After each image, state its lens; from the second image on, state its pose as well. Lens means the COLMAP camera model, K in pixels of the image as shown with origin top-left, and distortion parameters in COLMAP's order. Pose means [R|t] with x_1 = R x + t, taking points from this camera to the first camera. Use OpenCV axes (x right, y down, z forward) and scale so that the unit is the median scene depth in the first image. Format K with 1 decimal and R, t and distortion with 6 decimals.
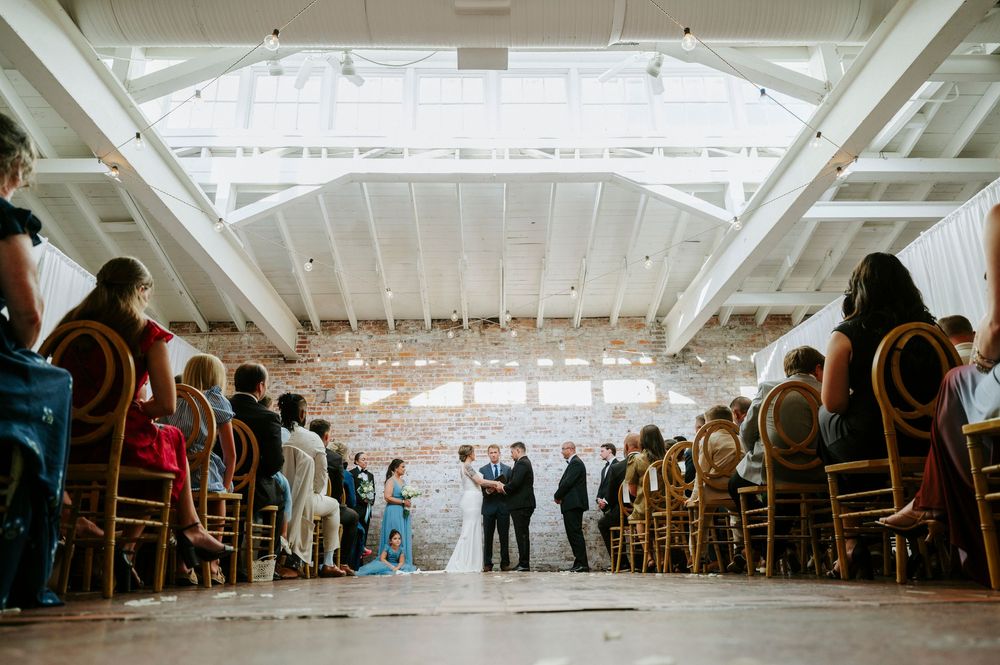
lens RADIAL K [[679.3, 0, 500.0], [0, 679.3, 332.5], [0, 0, 1]] dist [-0.000273, -0.000014]
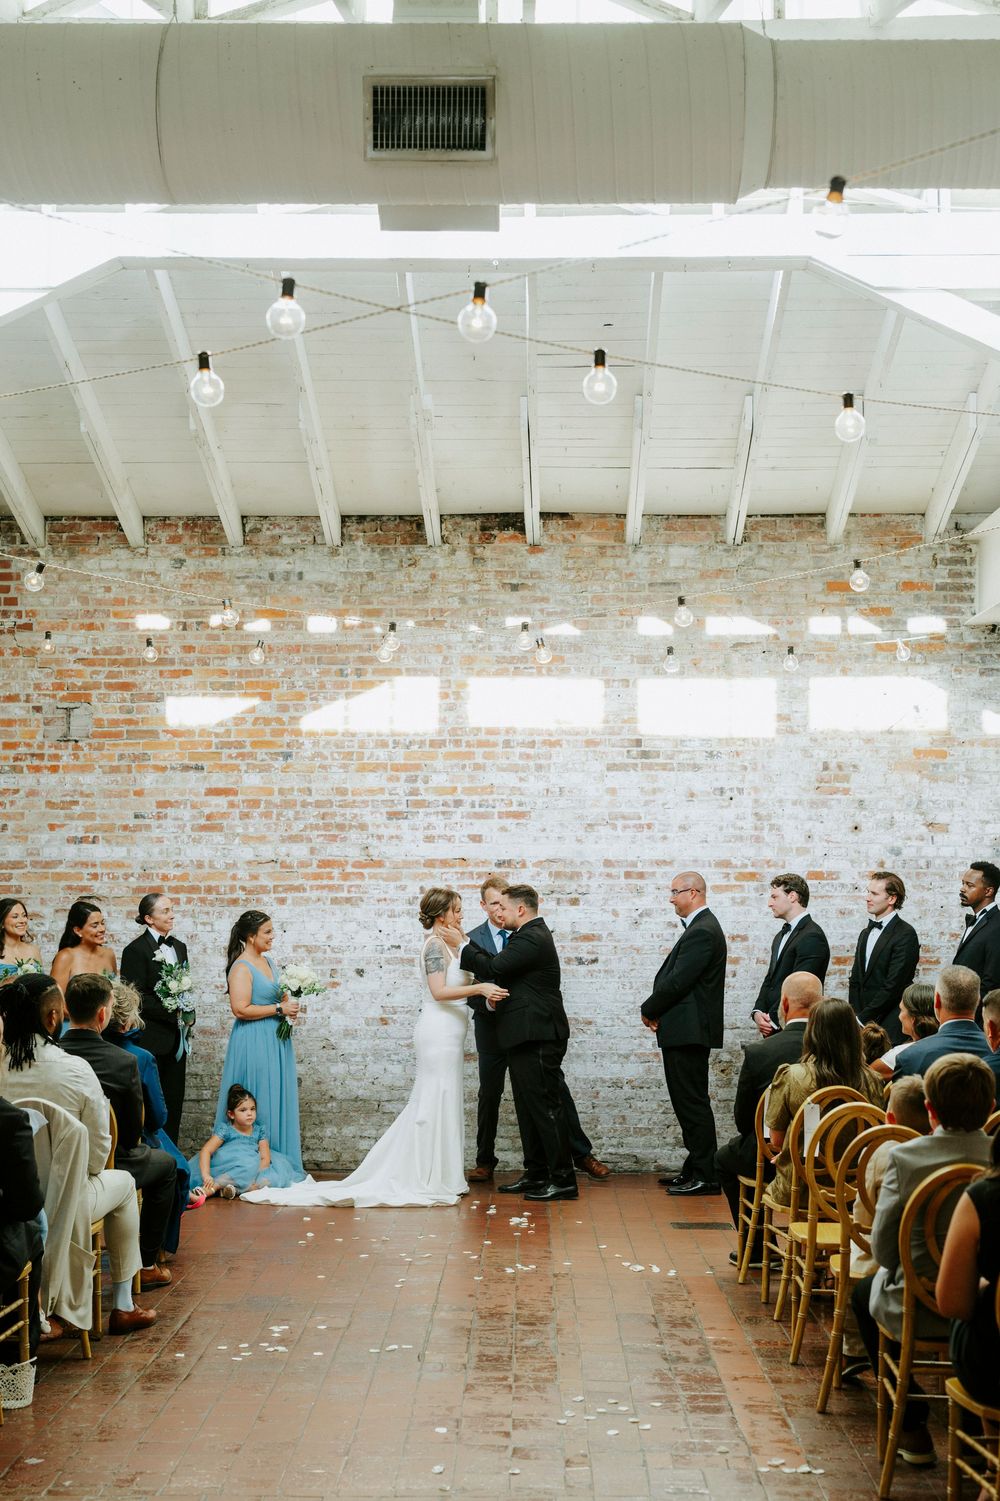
lens RADIAL K [[2240.4, 0, 500.0], [0, 2240.4, 750.5], [0, 0, 1]] dist [0.014410, -0.006426]
pose [[0.999058, 0.018038, -0.039470, 0.037911], [-0.006839, 0.963599, 0.267265, -0.234366], [0.042854, -0.266743, 0.962815, -0.216714]]
